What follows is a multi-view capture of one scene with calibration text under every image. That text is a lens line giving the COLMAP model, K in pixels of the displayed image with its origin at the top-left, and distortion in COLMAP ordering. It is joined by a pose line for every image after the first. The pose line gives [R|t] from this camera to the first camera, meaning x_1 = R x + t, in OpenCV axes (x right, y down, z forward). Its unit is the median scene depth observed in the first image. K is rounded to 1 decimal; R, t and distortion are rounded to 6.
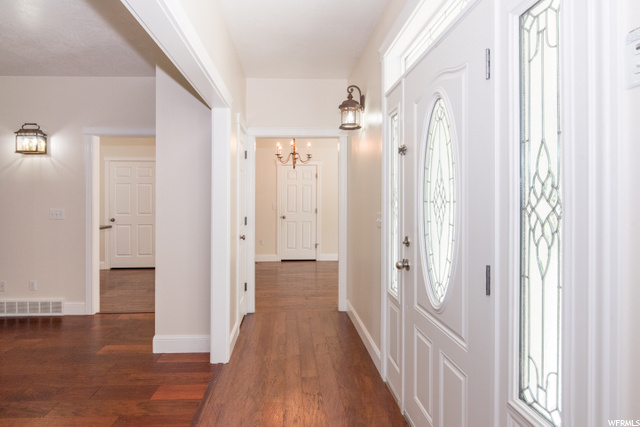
lens RADIAL K [[362.5, 0, 302.2], [0, 362.5, 194.0], [0, 0, 1]] dist [-0.004720, 0.002220]
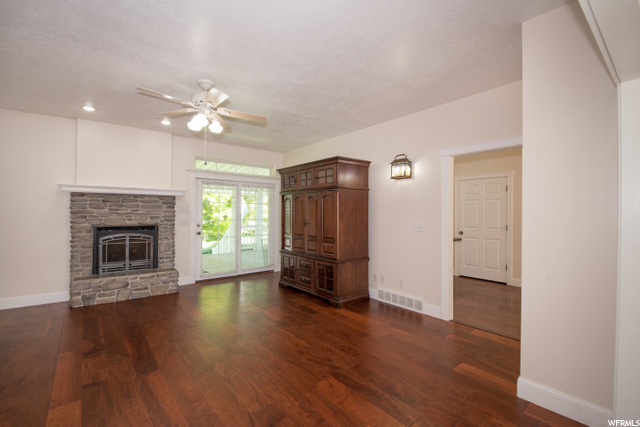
lens RADIAL K [[293.0, 0, 319.5], [0, 293.0, 209.7], [0, 0, 1]] dist [-0.003516, -0.001138]
pose [[0.609629, 0.004595, -0.792674, -0.115785], [-0.000565, 0.999985, 0.005363, -0.006690], [0.792687, -0.002822, 0.609623, 0.156898]]
